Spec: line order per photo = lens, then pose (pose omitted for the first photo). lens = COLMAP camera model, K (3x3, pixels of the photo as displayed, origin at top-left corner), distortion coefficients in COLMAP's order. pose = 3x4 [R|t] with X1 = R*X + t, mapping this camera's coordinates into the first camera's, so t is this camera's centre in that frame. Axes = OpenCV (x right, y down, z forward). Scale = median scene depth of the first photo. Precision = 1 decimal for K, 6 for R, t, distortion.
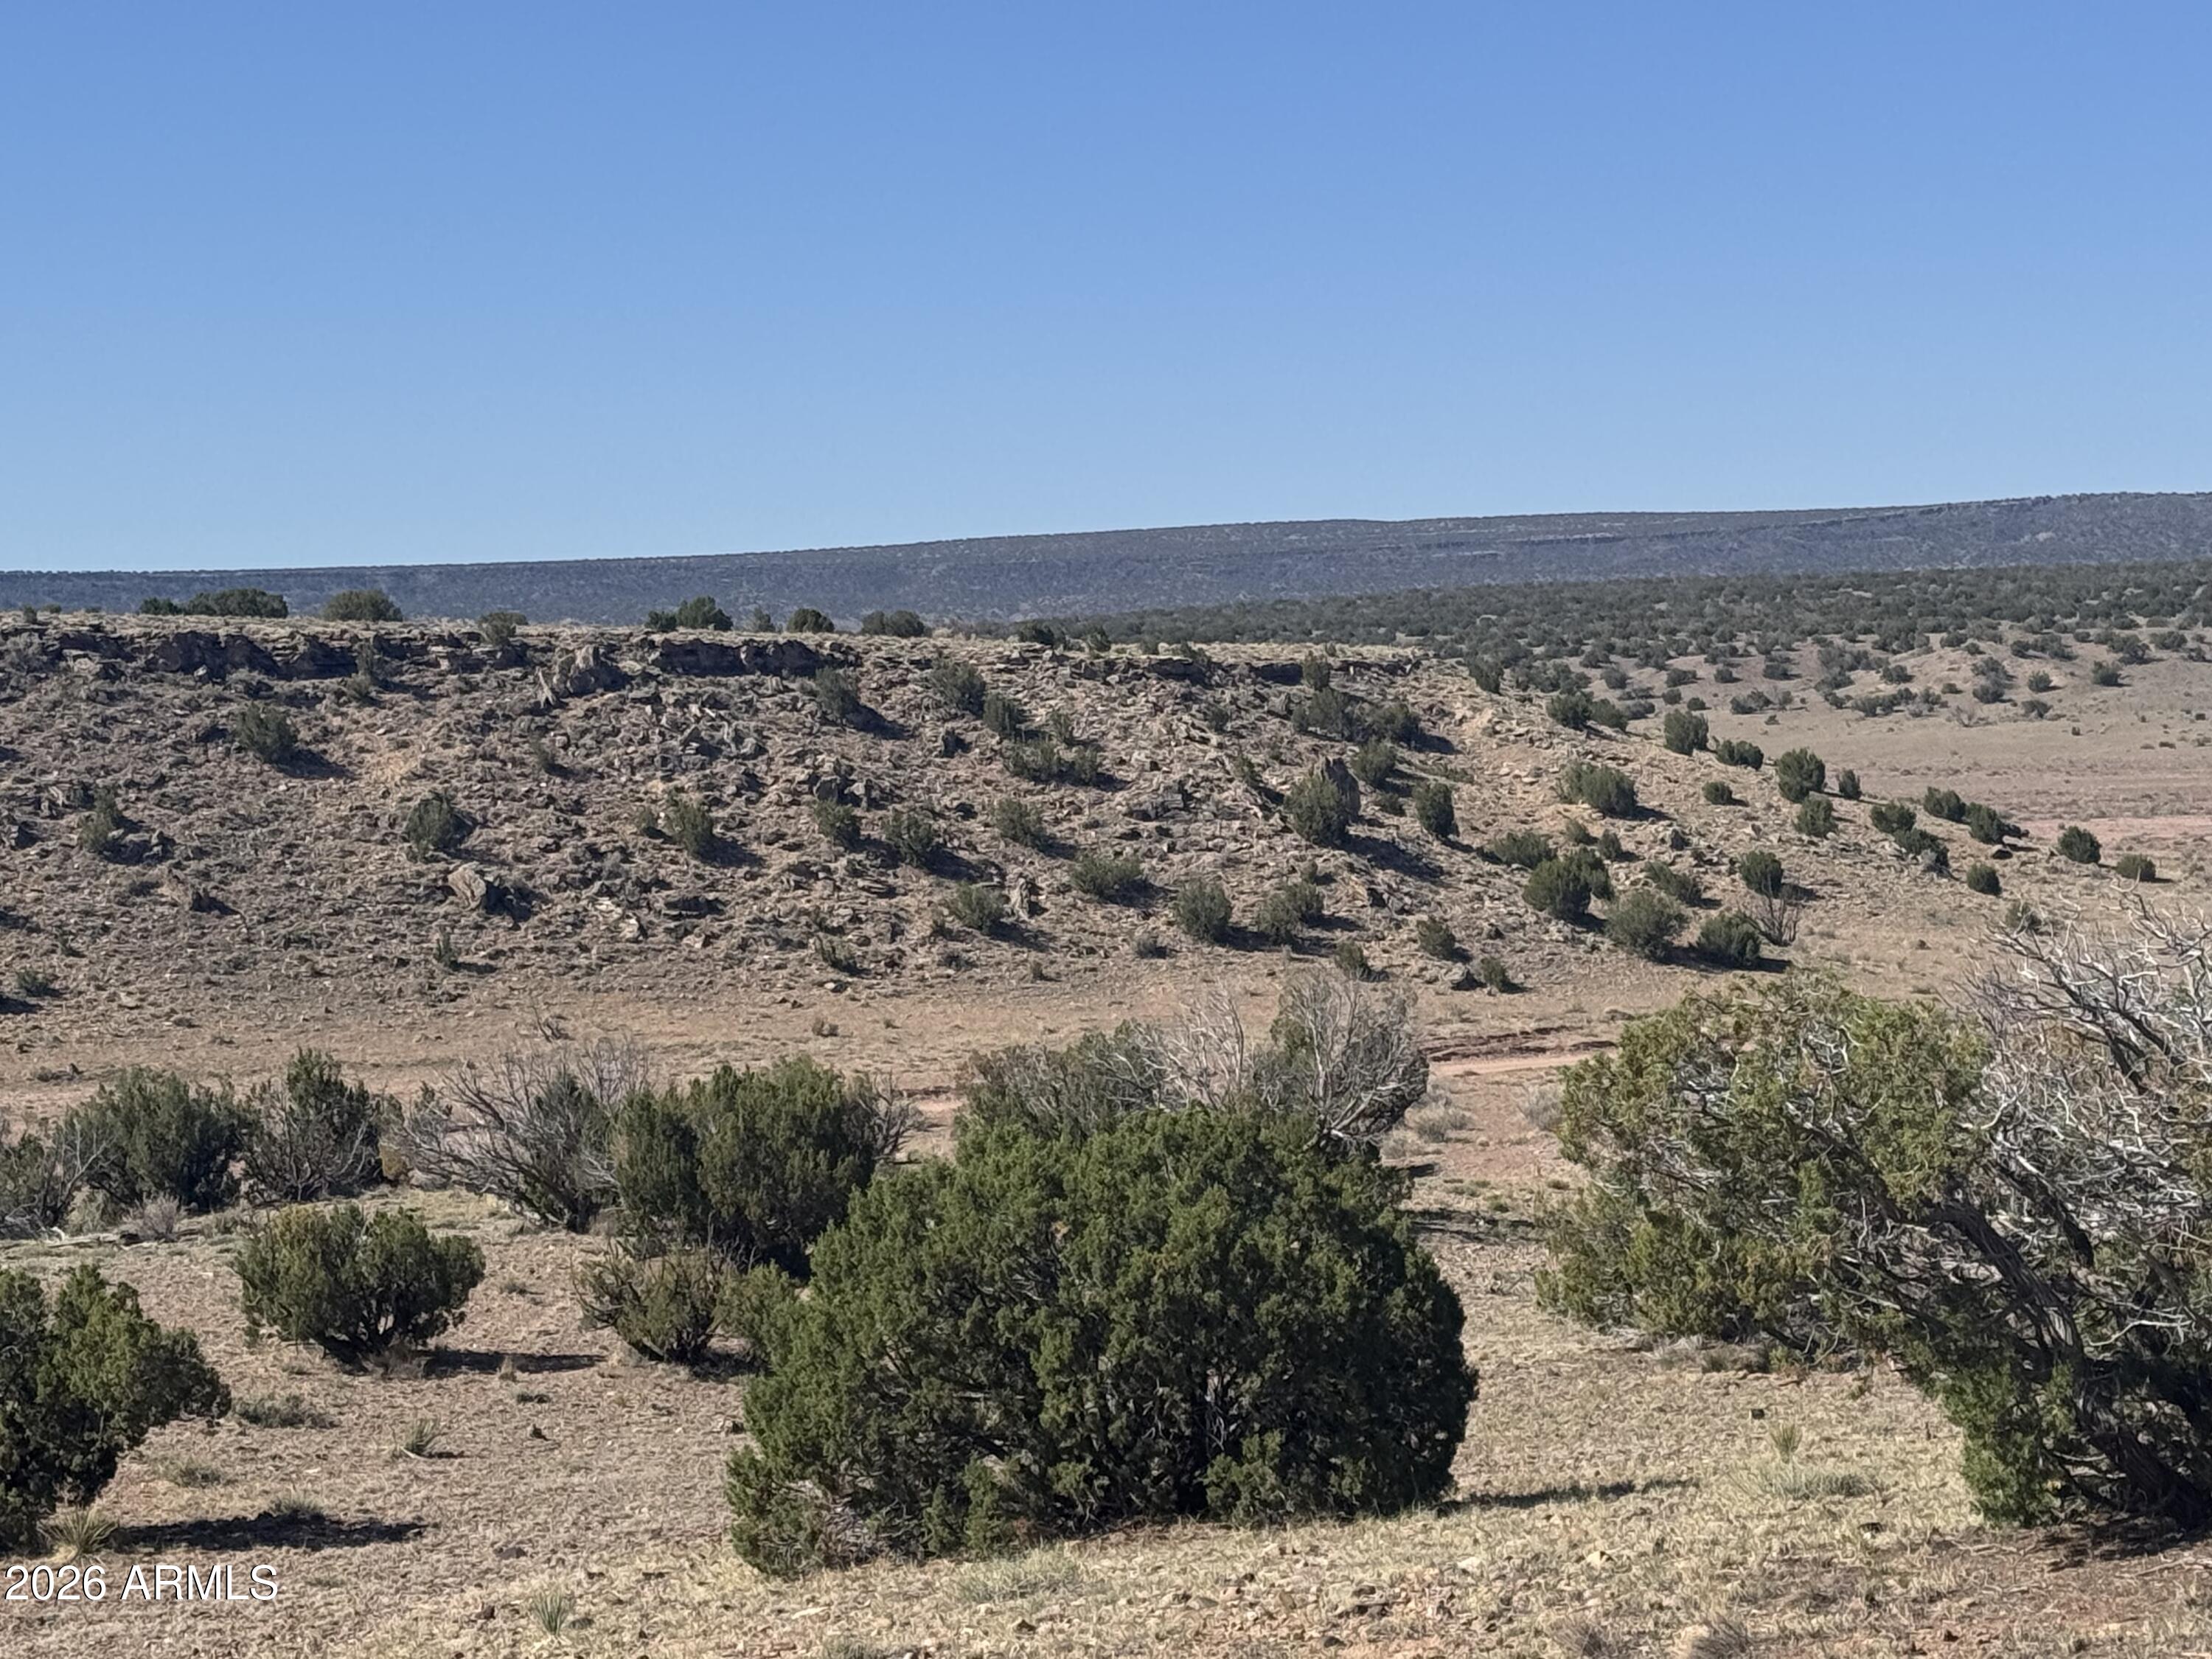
lens RADIAL K [[4805.3, 0, 1106.0], [0, 4805.3, 829.5], [0, 0, 1]] dist [0.014786, 0.613997]
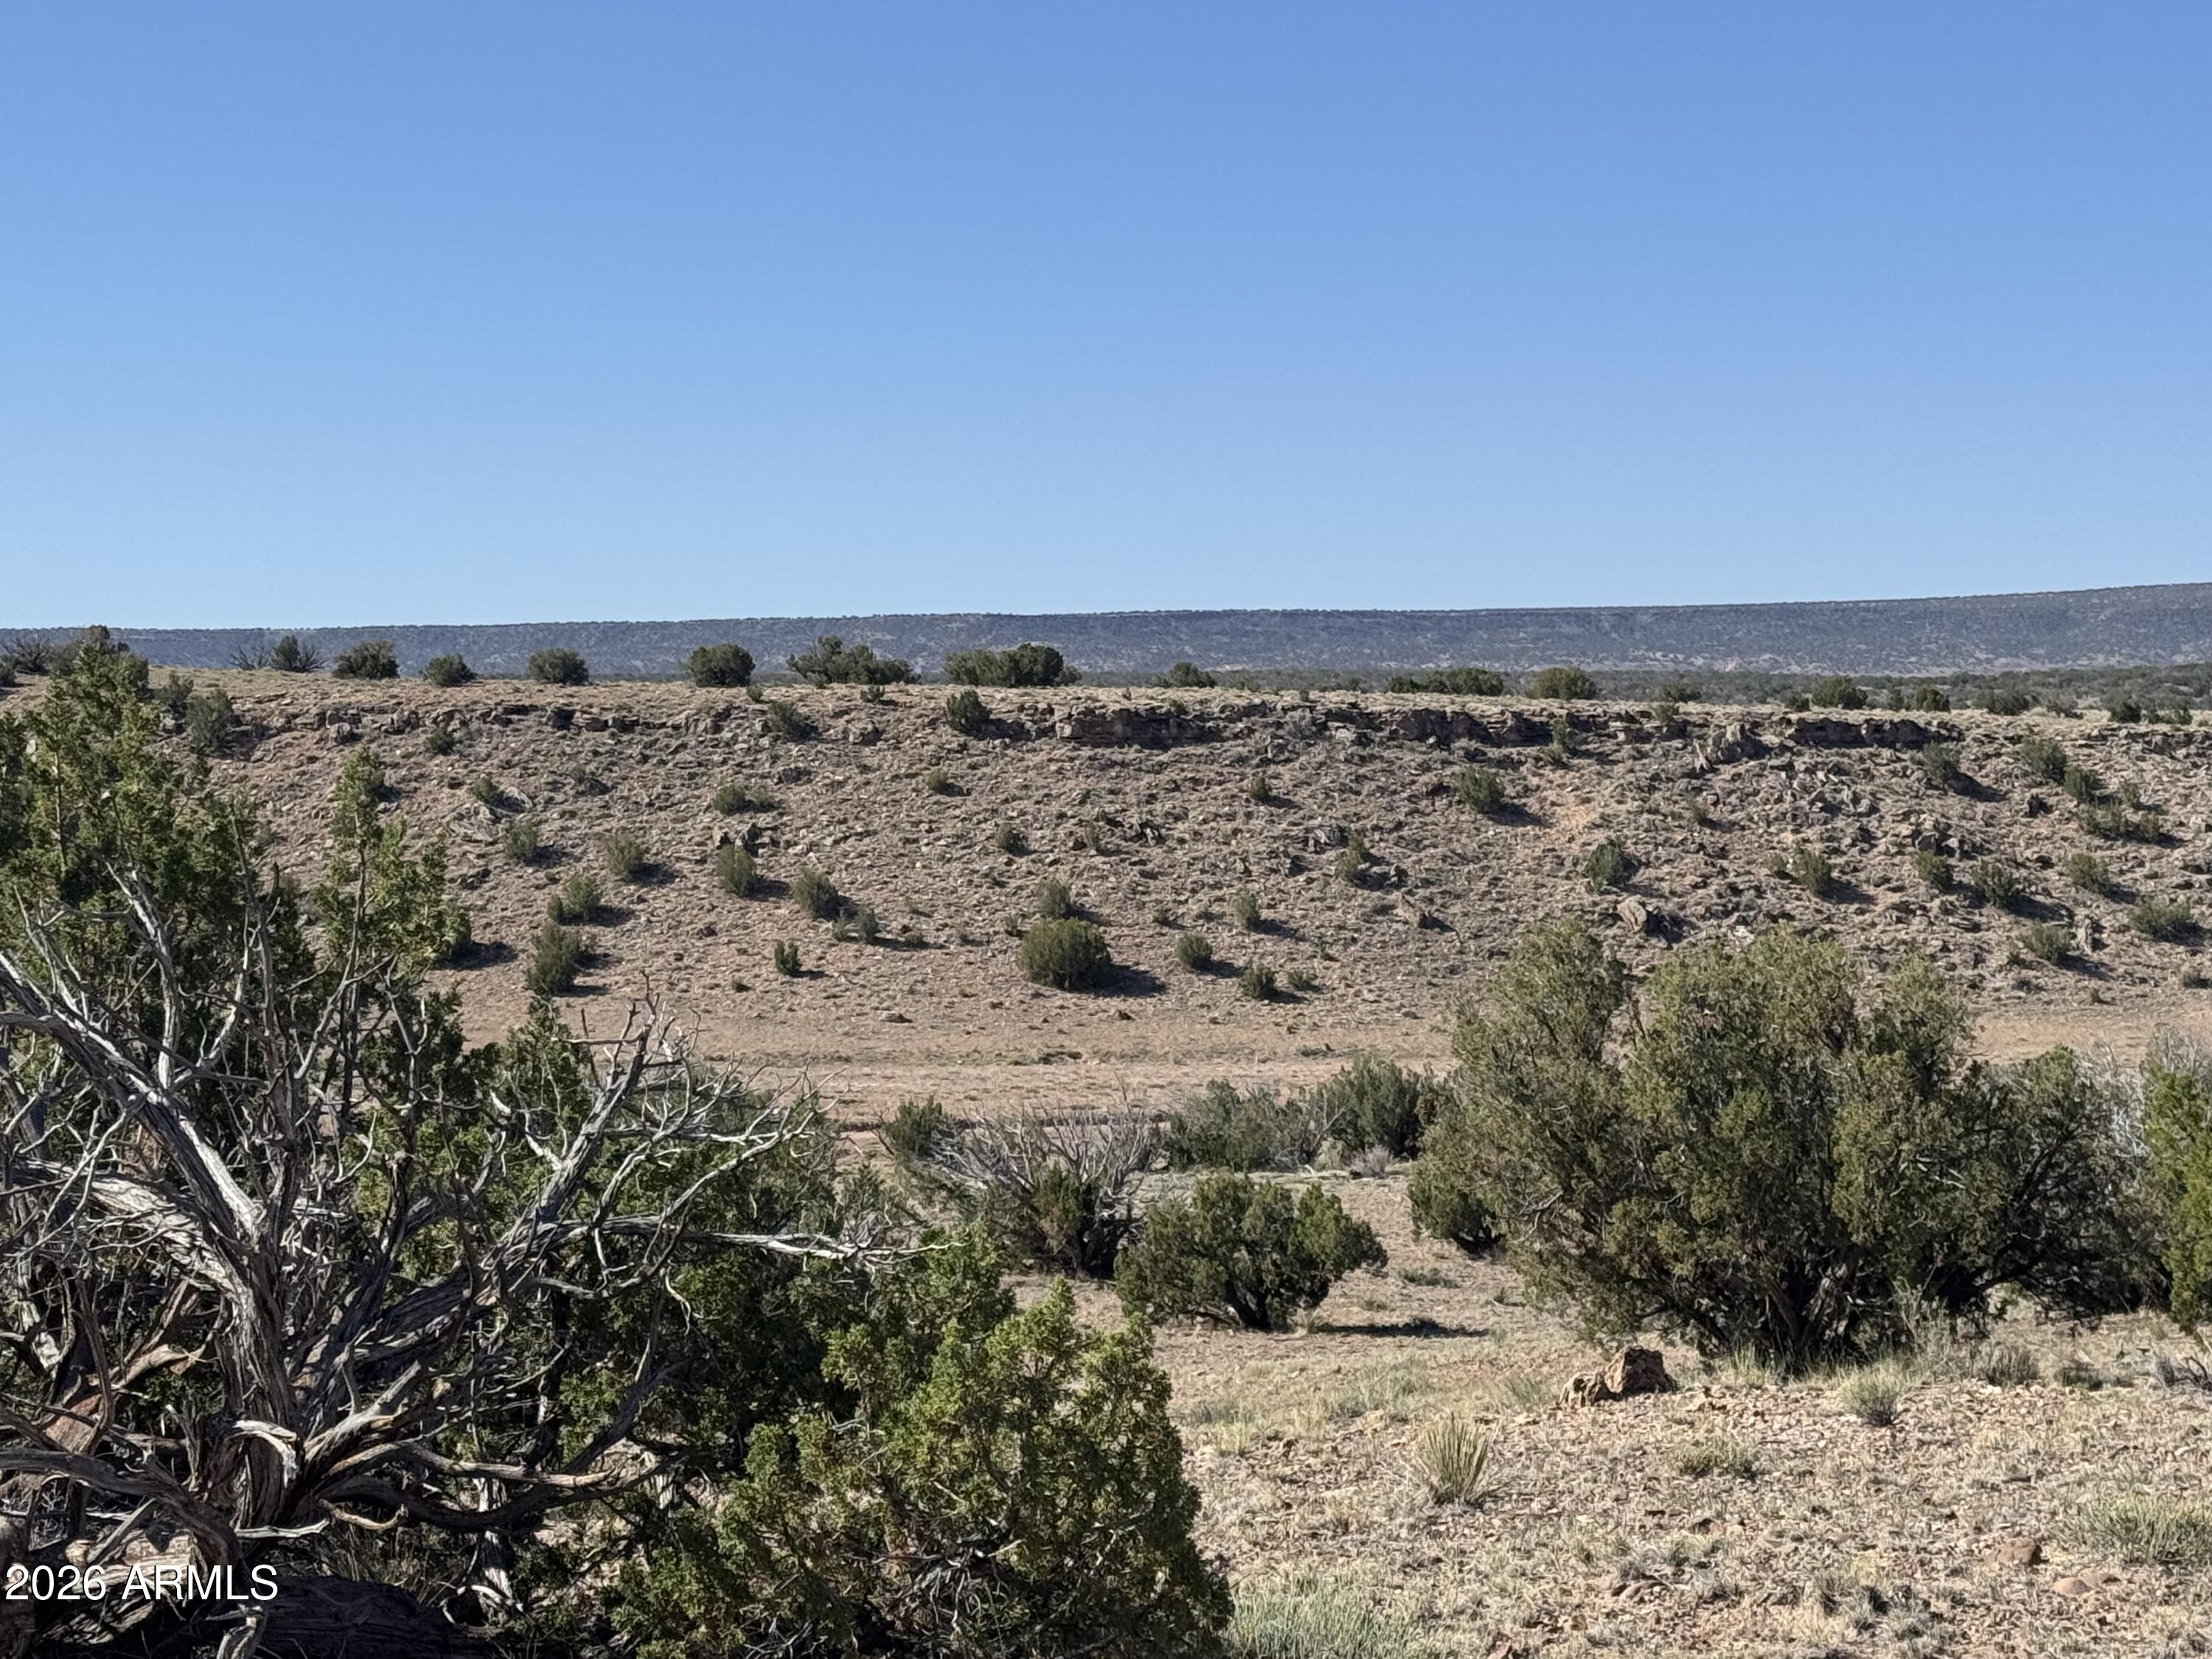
lens RADIAL K [[4533.0, 0, 1106.0], [0, 4533.0, 829.5], [0, 0, 1]] dist [0.251934, -0.471172]
pose [[0.965151, 0.022877, -0.260693, 0.045654], [-0.021750, 0.999737, 0.007209, -0.015962], [0.260790, -0.001288, 0.965395, -0.198346]]
